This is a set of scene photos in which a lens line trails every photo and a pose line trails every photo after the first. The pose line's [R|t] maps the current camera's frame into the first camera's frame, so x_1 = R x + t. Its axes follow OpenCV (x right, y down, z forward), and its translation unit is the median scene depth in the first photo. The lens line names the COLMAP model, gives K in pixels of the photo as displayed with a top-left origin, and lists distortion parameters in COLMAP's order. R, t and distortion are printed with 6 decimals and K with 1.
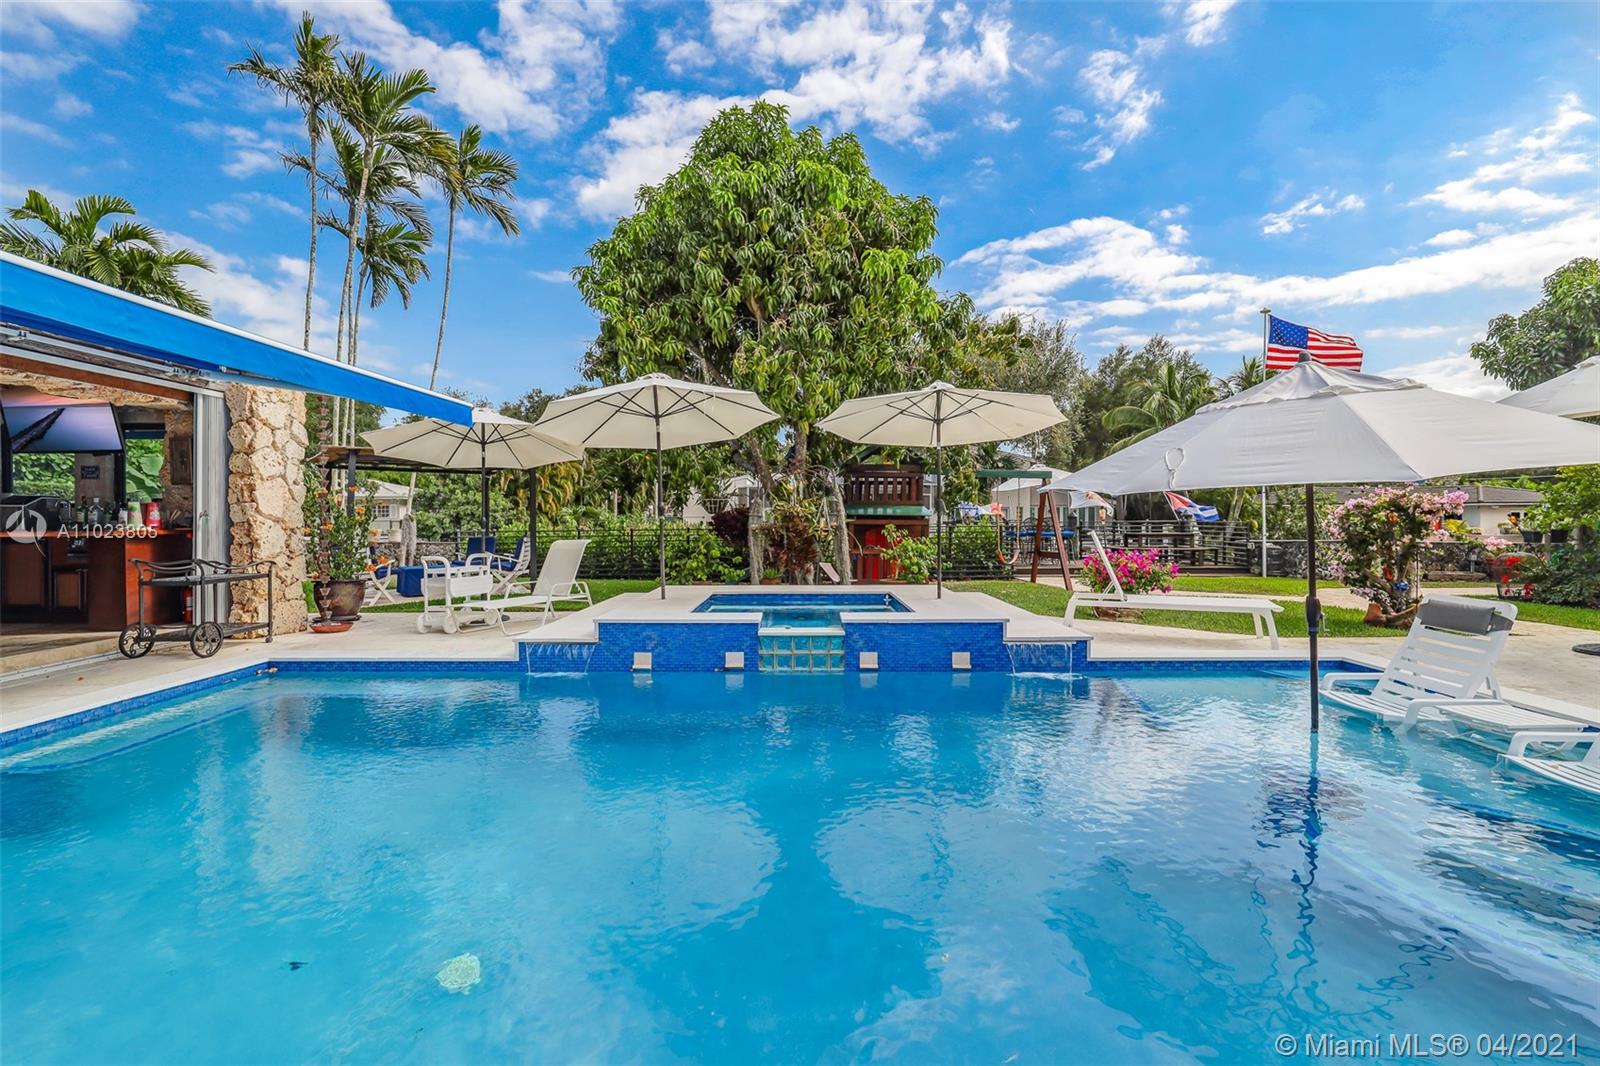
lens RADIAL K [[680.9, 0, 800.0], [0, 680.9, 533.0], [0, 0, 1]] dist [-0.000318, 0.000085]
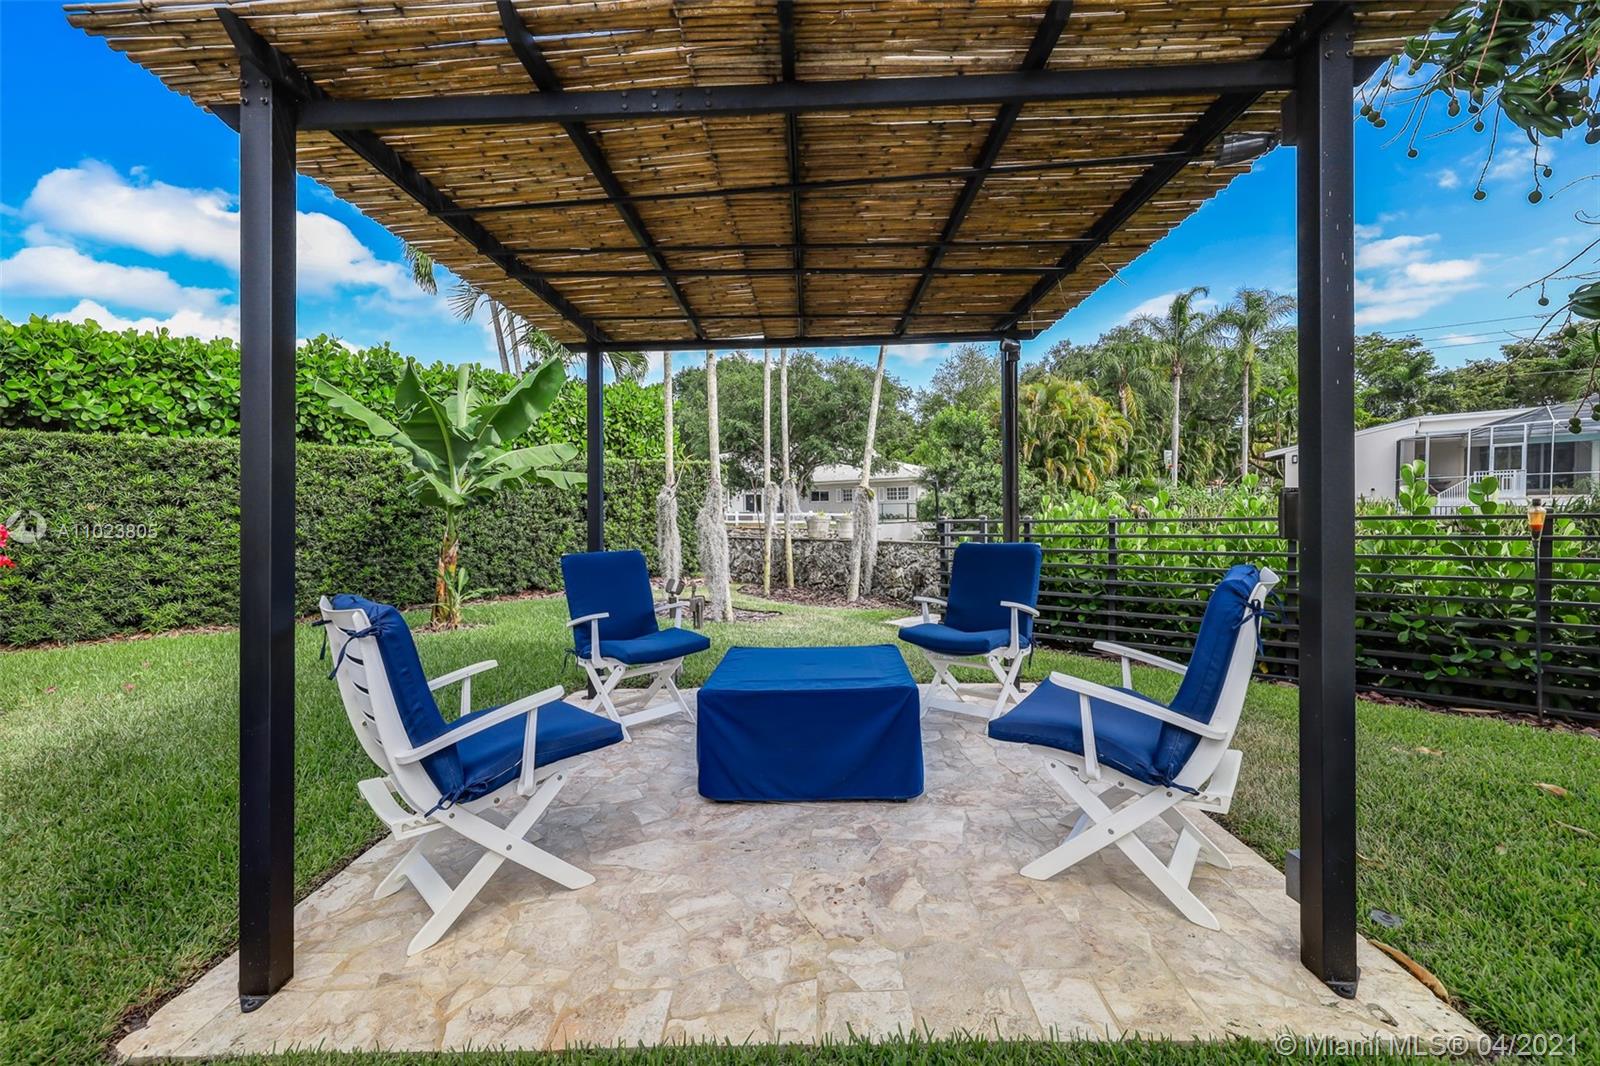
lens RADIAL K [[680.9, 0, 800.0], [0, 680.9, 533.0], [0, 0, 1]] dist [-0.000318, 0.000085]
pose [[0.749294, 0.016016, -0.662044, -0.172221], [0.003244, 0.999607, 0.027853, -0.004492], [0.662229, -0.023018, 0.748948, 0.371012]]
